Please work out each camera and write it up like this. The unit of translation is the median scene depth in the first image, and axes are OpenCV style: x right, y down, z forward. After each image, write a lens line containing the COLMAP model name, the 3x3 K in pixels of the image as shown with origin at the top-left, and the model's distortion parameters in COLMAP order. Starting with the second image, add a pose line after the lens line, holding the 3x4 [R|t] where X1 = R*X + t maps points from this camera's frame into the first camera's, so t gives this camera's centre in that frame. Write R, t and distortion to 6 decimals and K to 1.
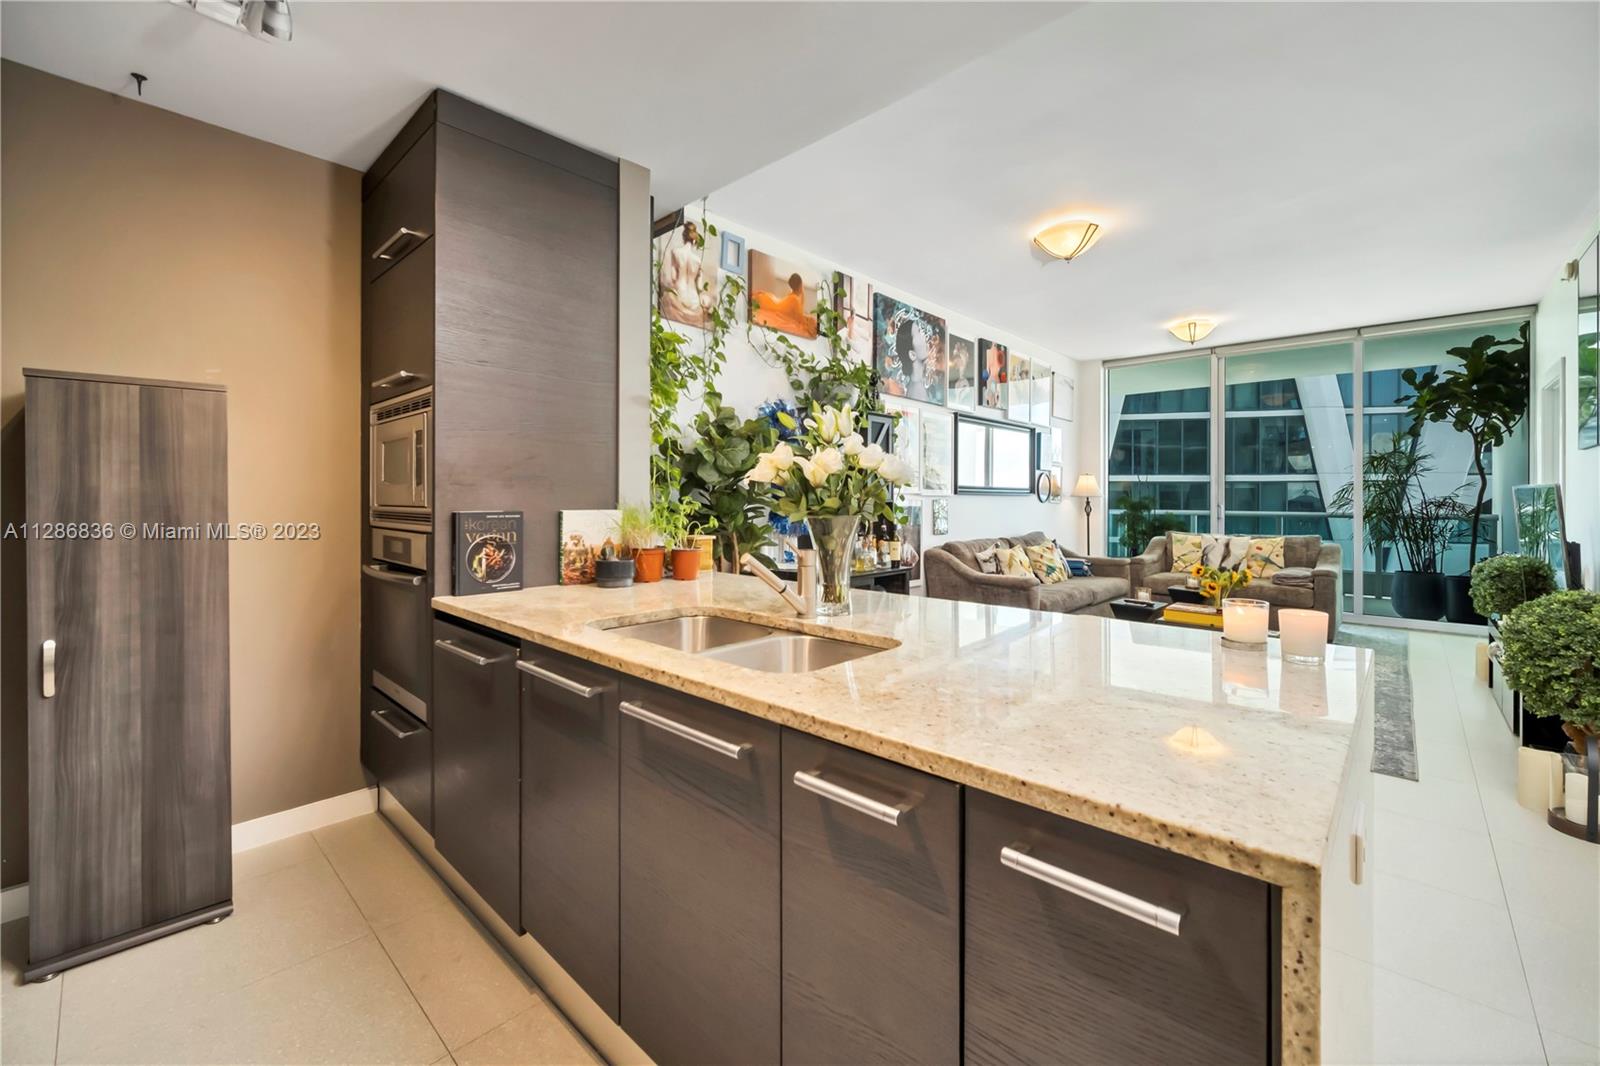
lens RADIAL K [[660.4, 0, 802.3], [0, 660.4, 498.8], [0, 0, 1]] dist [-0.001060, 0.002175]
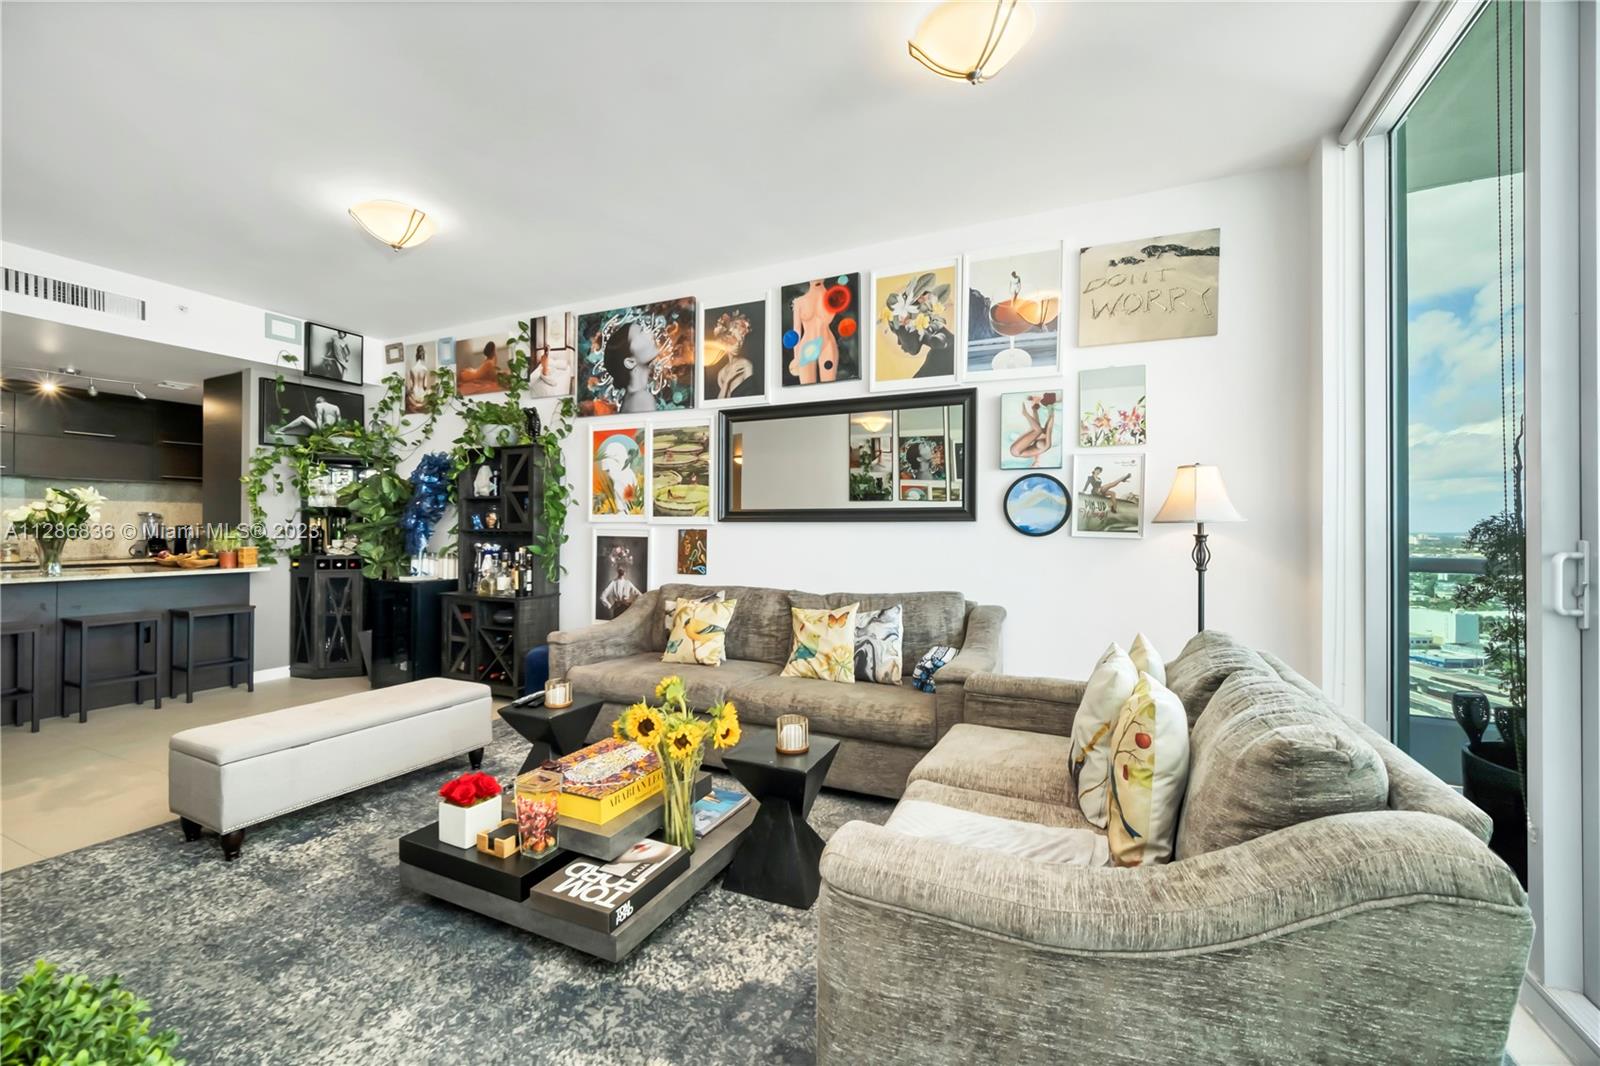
lens RADIAL K [[660.4, 0, 816.6], [0, 660.4, 518.2], [0, 0, 1]] dist [-0.001060, 0.002175]
pose [[0.304731, -0.009630, -0.952390, 1.468543], [0.002341, 0.999953, -0.009361, -0.006086], [0.952436, 0.000623, 0.304740, 1.335034]]
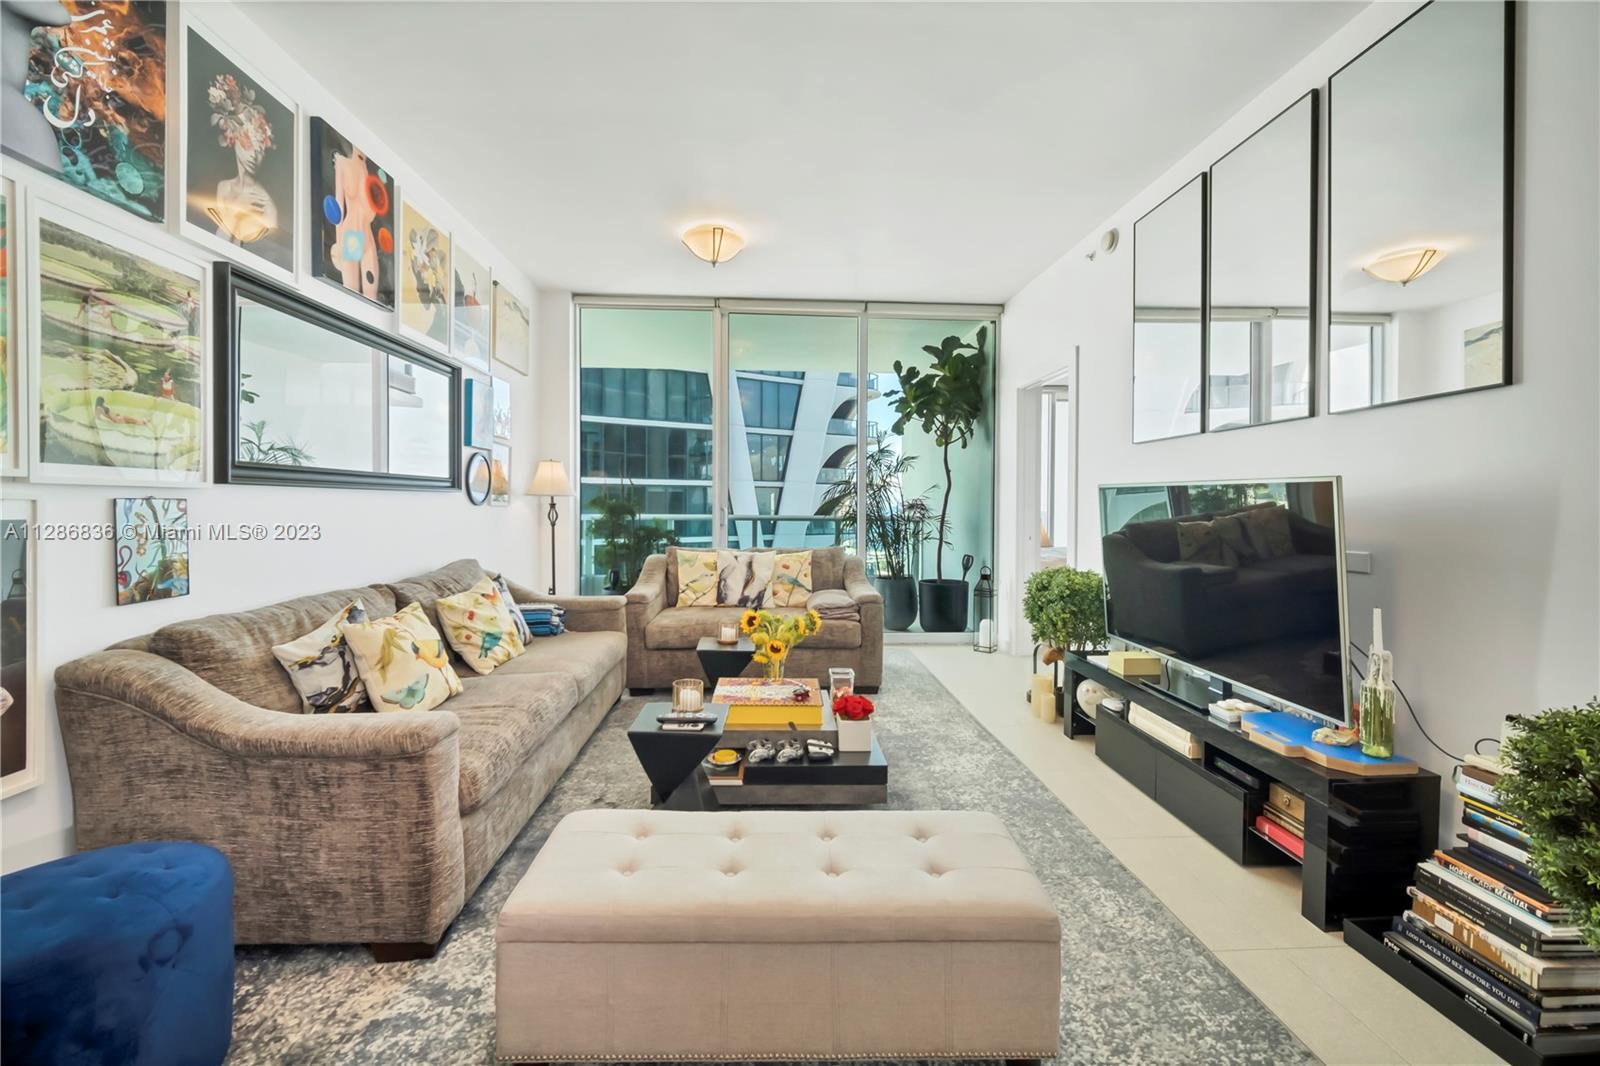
lens RADIAL K [[660.4, 0, 802.1], [0, 660.4, 509.5], [0, 0, 1]] dist [-0.001060, 0.002175]
pose [[0.700780, -0.007200, 0.713341, 0.297238], [-0.001988, 0.999925, 0.012045, 0.003226], [-0.713375, -0.009859, 0.700713, 0.773486]]
